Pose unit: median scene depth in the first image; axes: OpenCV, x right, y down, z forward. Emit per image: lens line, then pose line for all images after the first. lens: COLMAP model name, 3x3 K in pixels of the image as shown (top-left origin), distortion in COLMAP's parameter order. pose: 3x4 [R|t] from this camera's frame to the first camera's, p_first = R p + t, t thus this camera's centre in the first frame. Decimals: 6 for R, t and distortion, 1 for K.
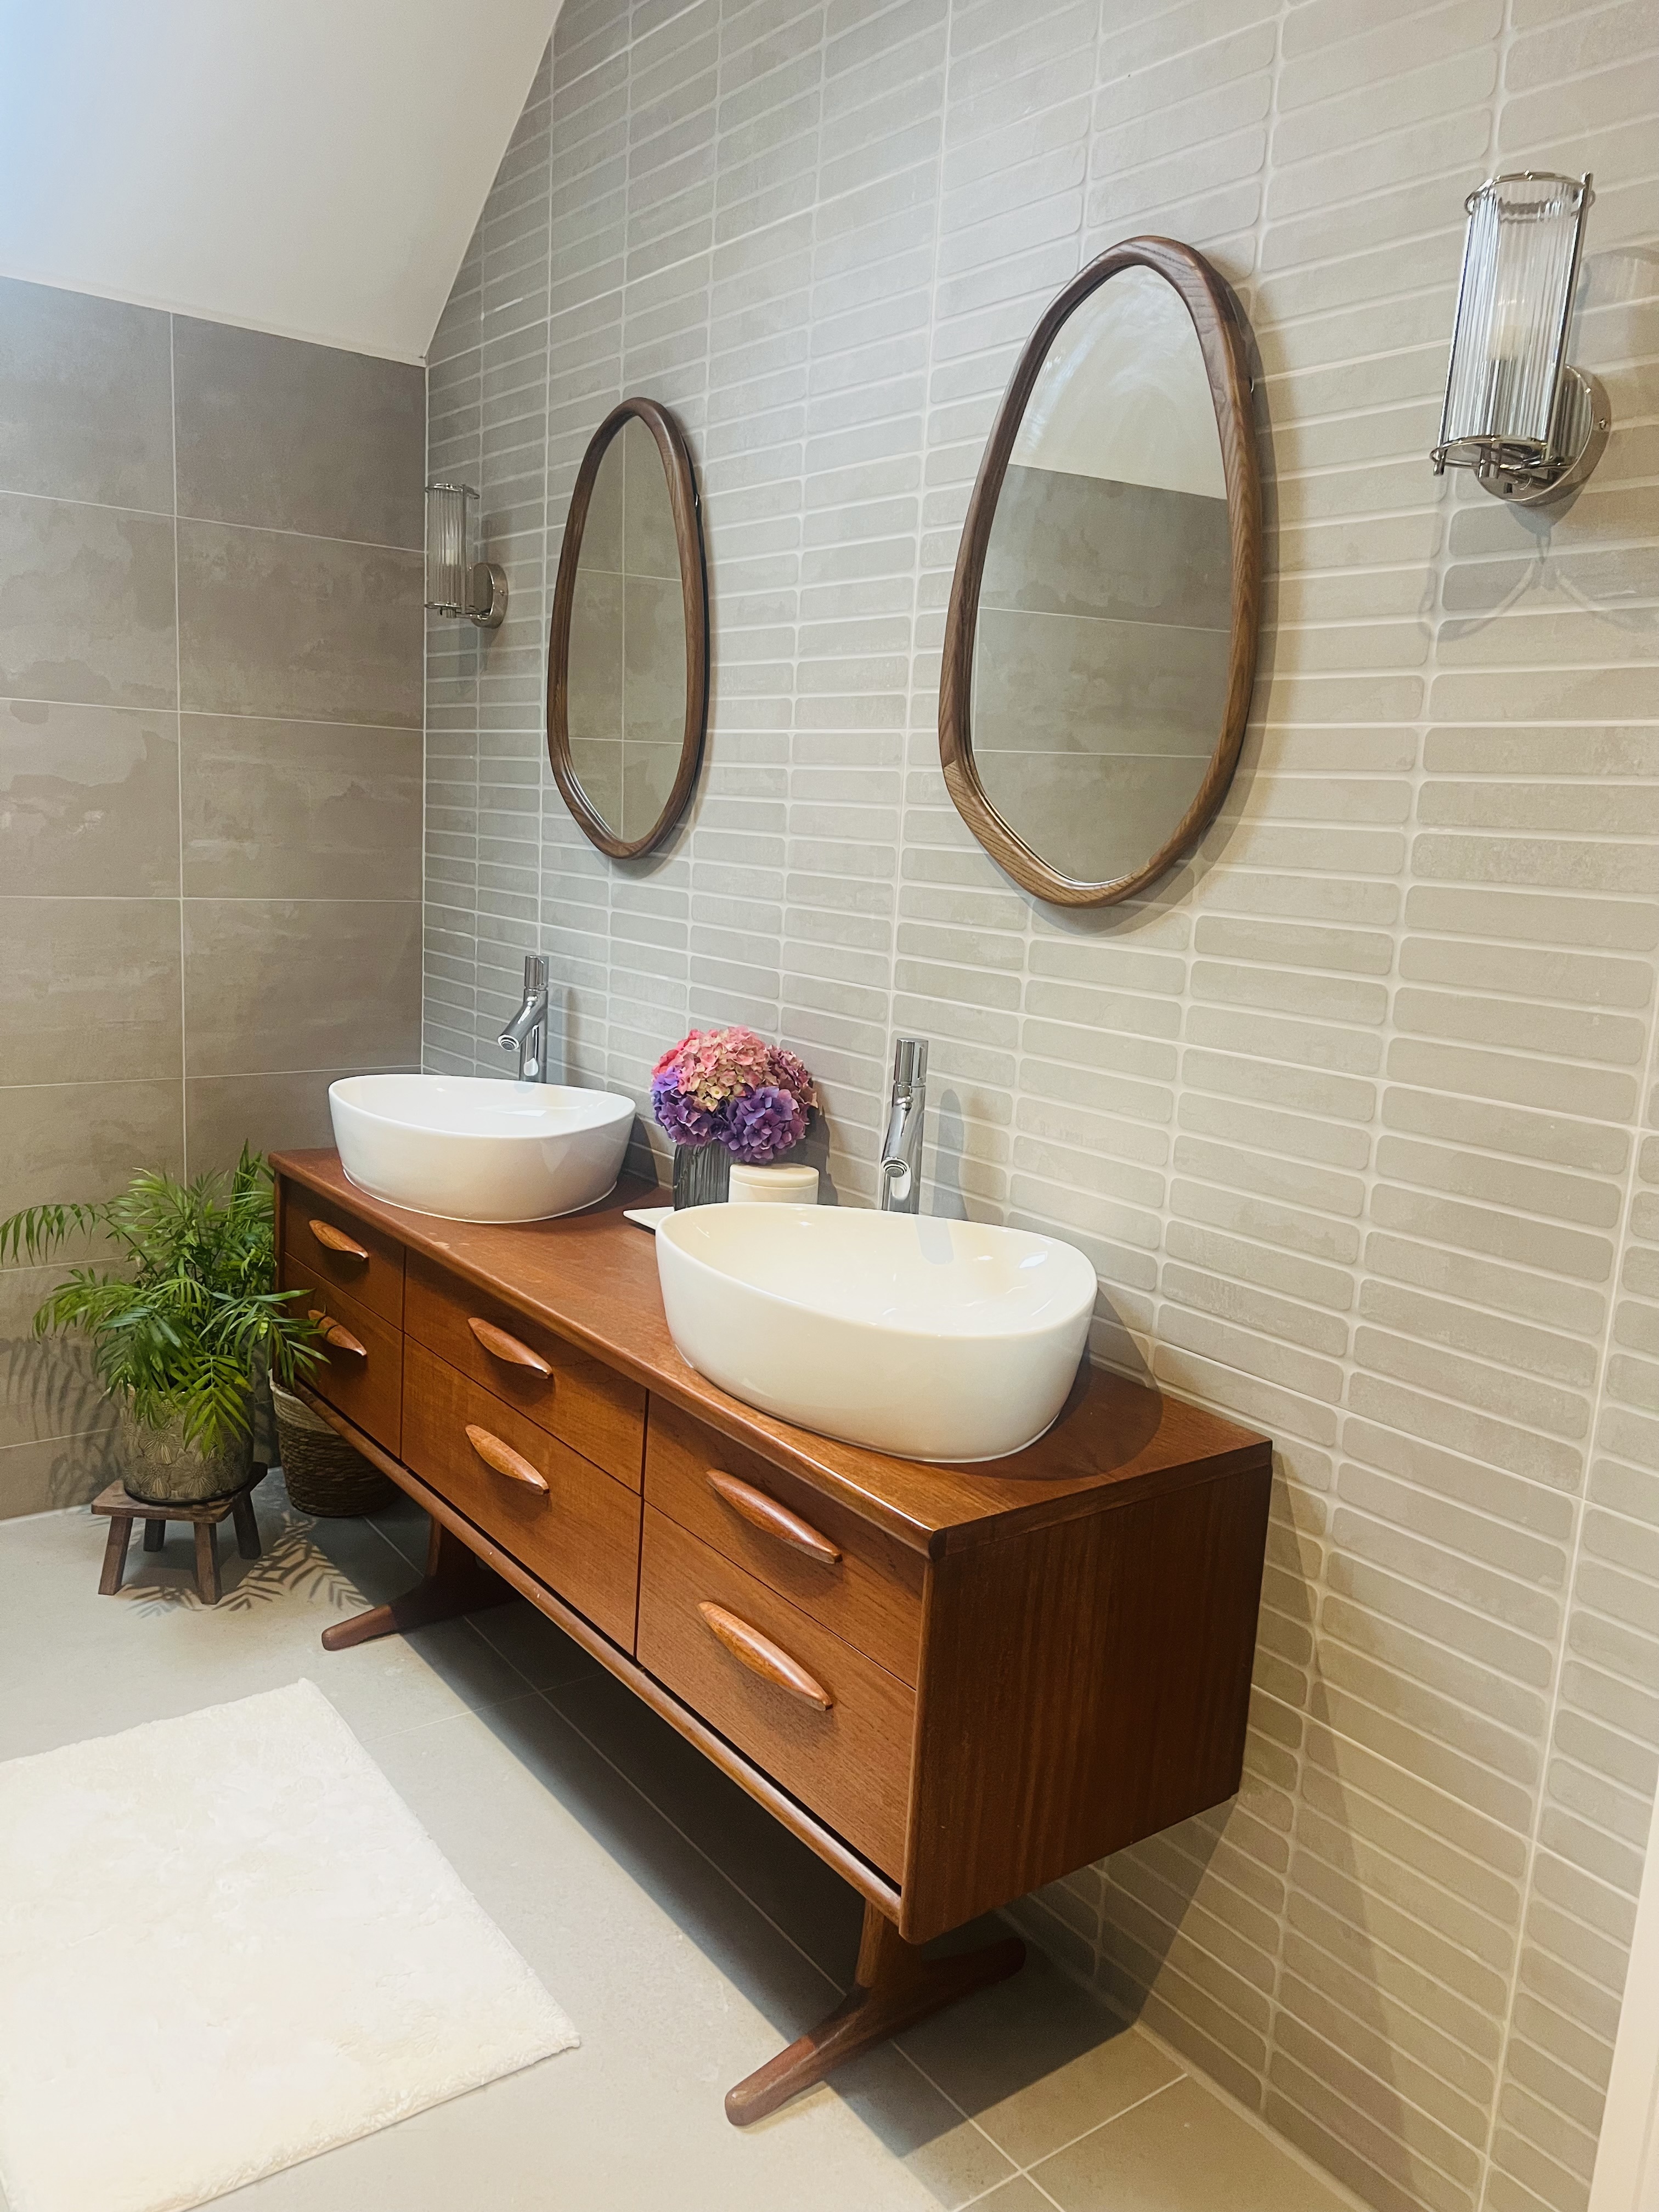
lens RADIAL K [[1644.0, 0, 826.0], [0, 1644.0, 1121.3], [0, 0, 1]] dist [0.040514, -0.043163]
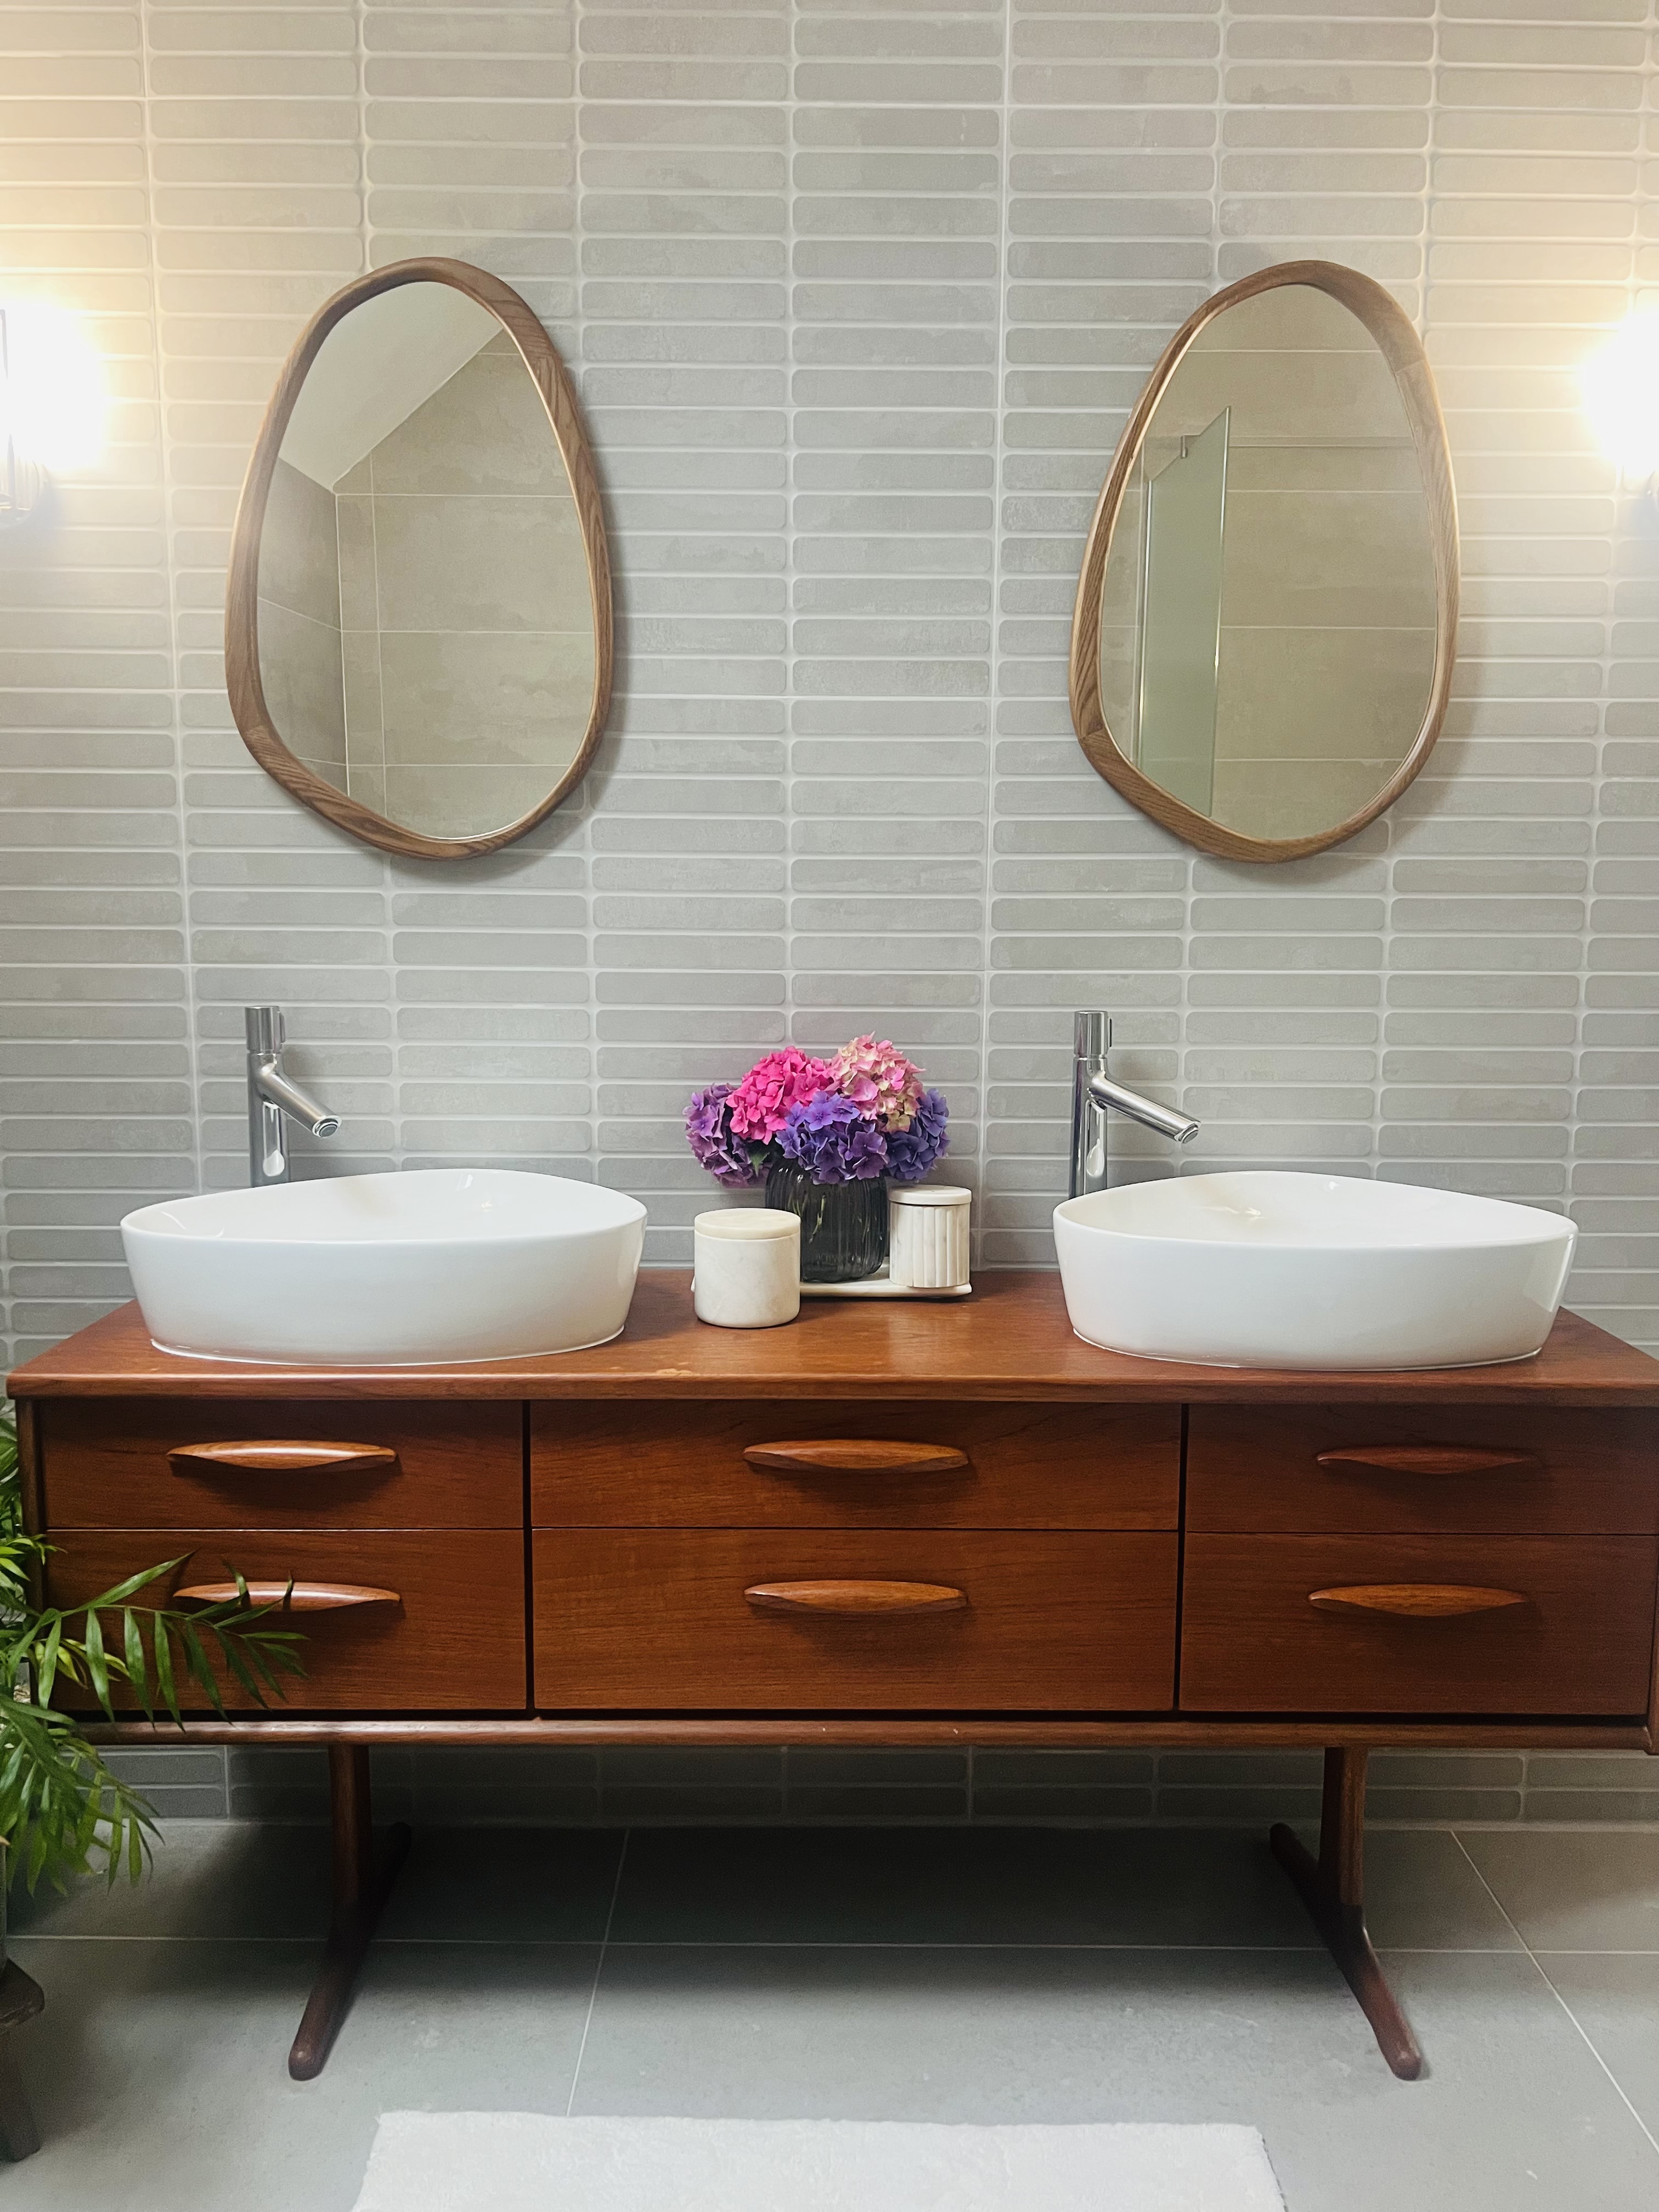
lens RADIAL K [[1644.0, 0, 818.6], [0, 1644.0, 1112.8], [0, 0, 1]] dist [0.040514, -0.043163]
pose [[0.600371, -0.163805, 0.782766, -0.801100], [0.175068, 0.981977, 0.071218, -0.086270], [-0.780324, 0.094280, 0.618228, 0.506080]]
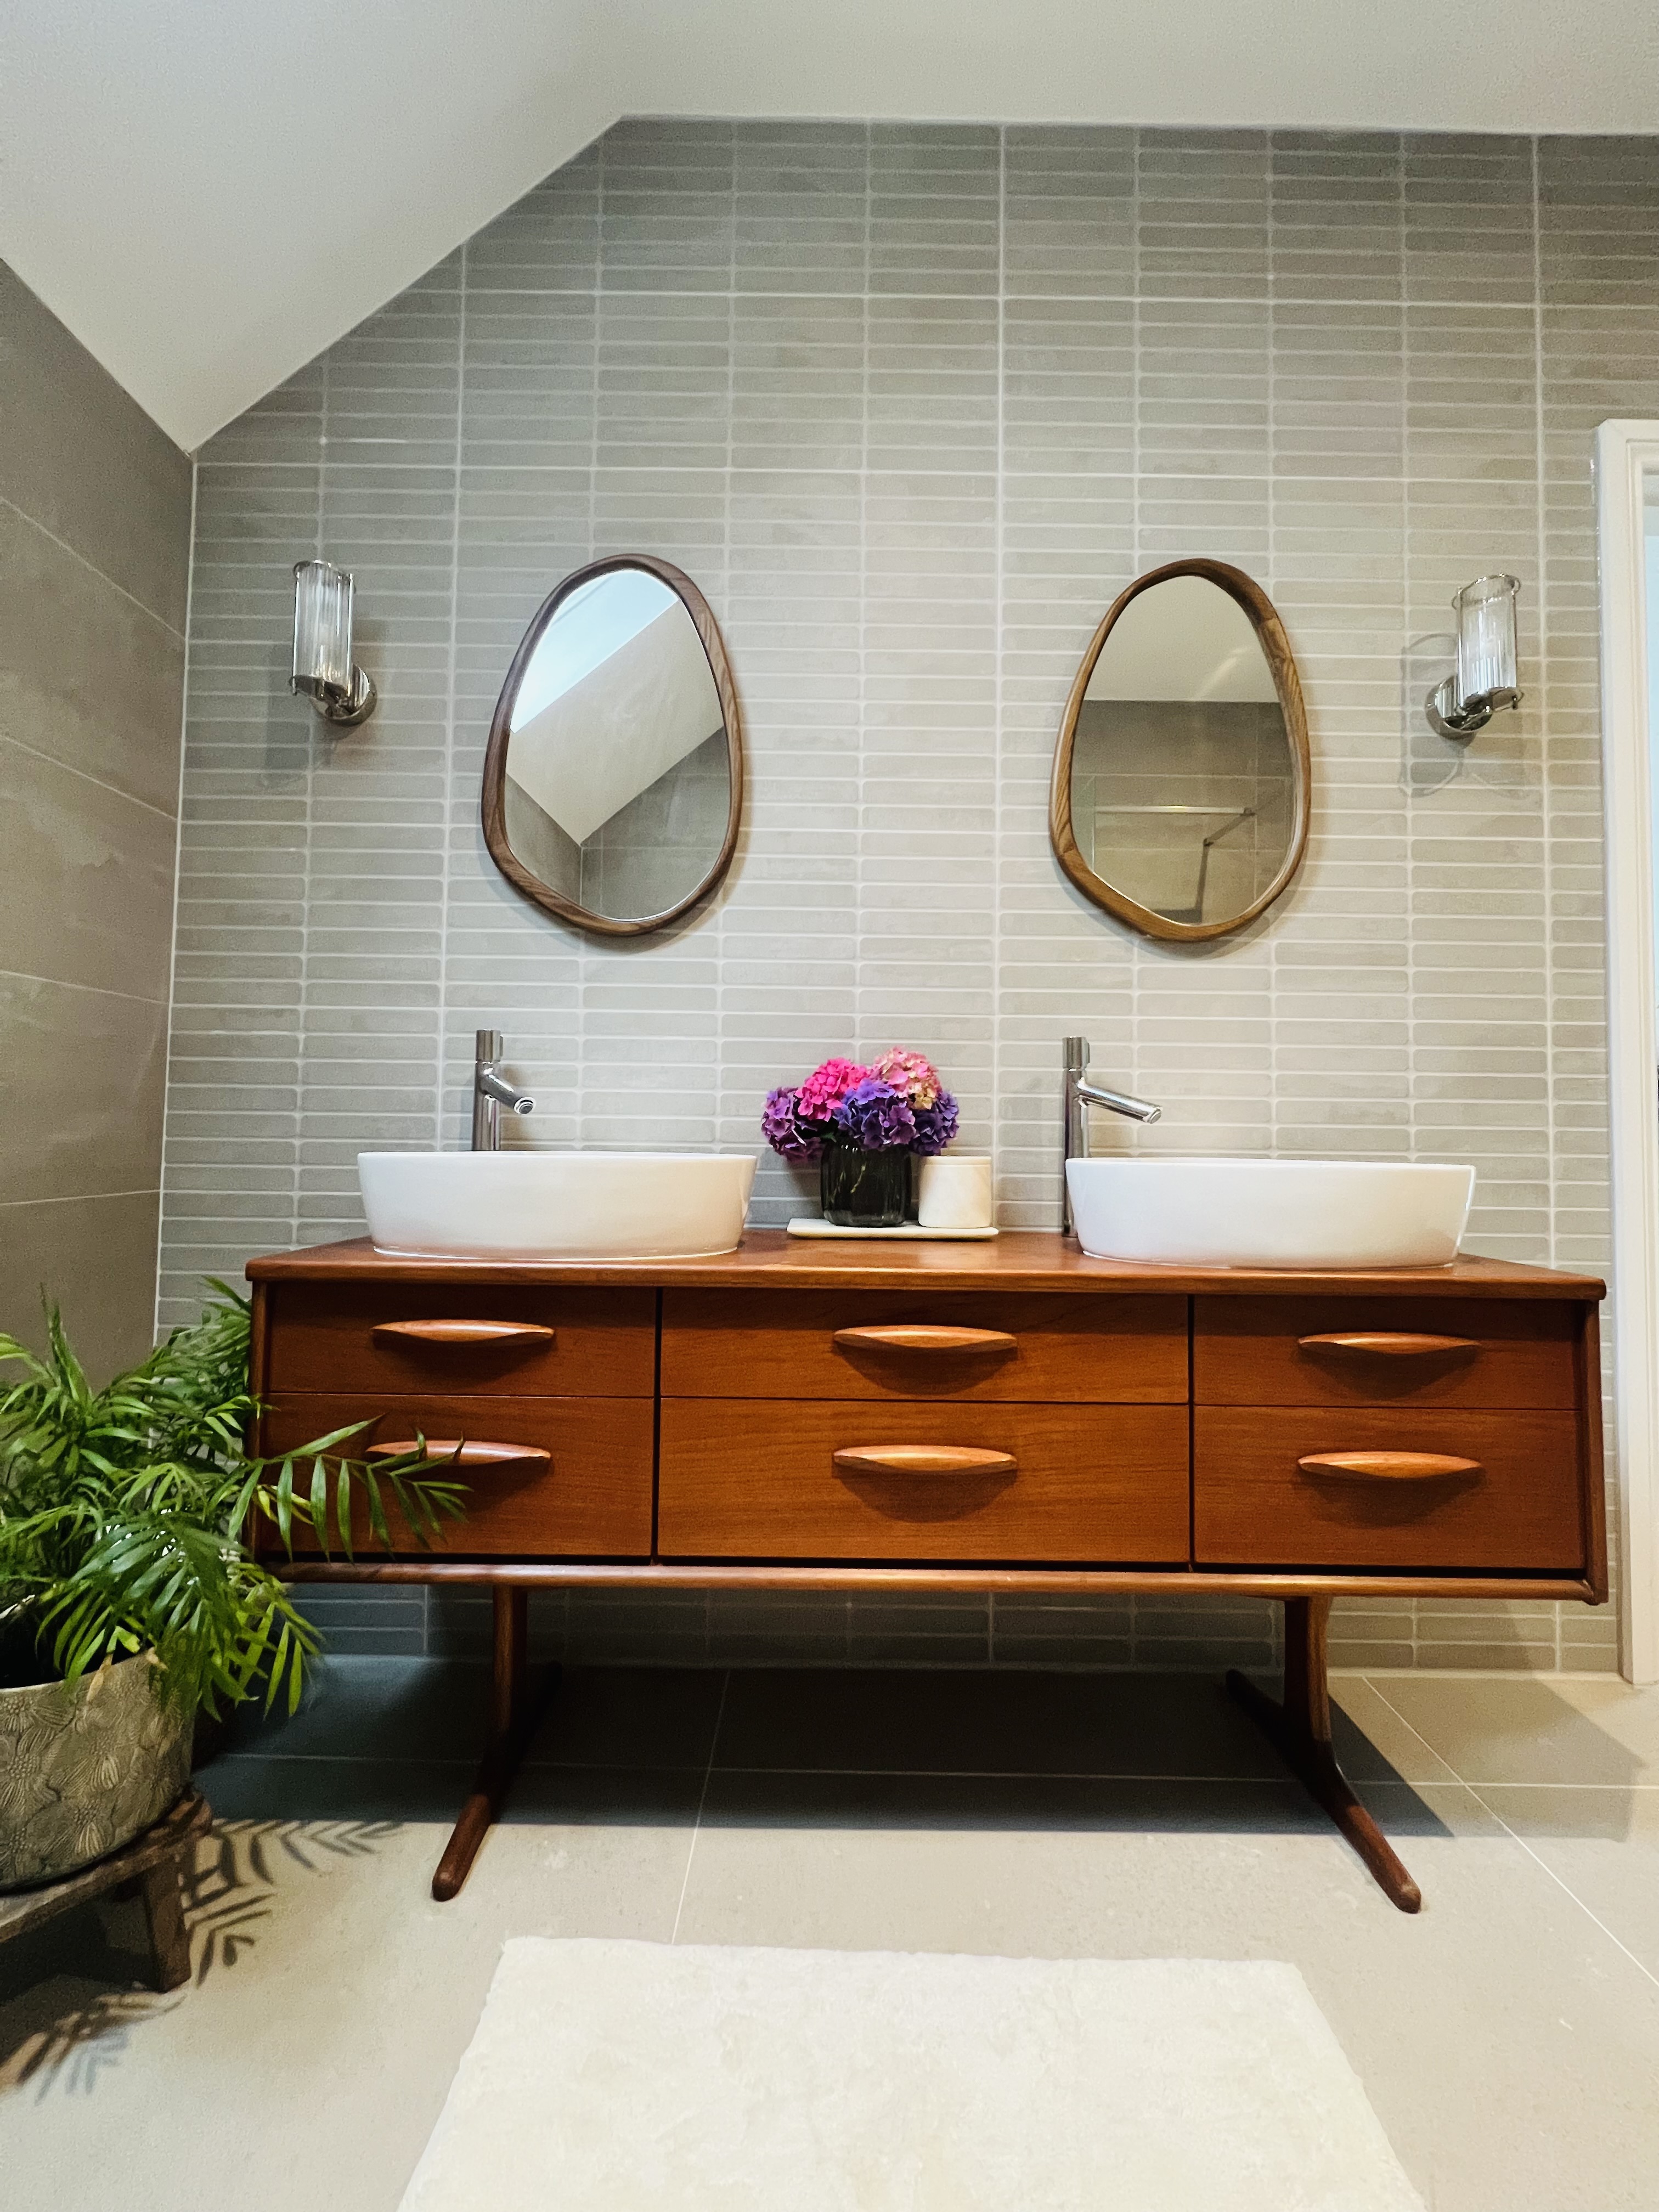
lens RADIAL K [[875.1, 0, 829.0], [0, 875.1, 1099.9], [0, 0, 1]] dist [-0.003934, 0.001601]
pose [[0.604400, -0.019029, 0.796454, -0.640872], [0.167359, 0.980440, -0.103578, 0.041852], [-0.778904, 0.195896, 0.595763, 0.706751]]
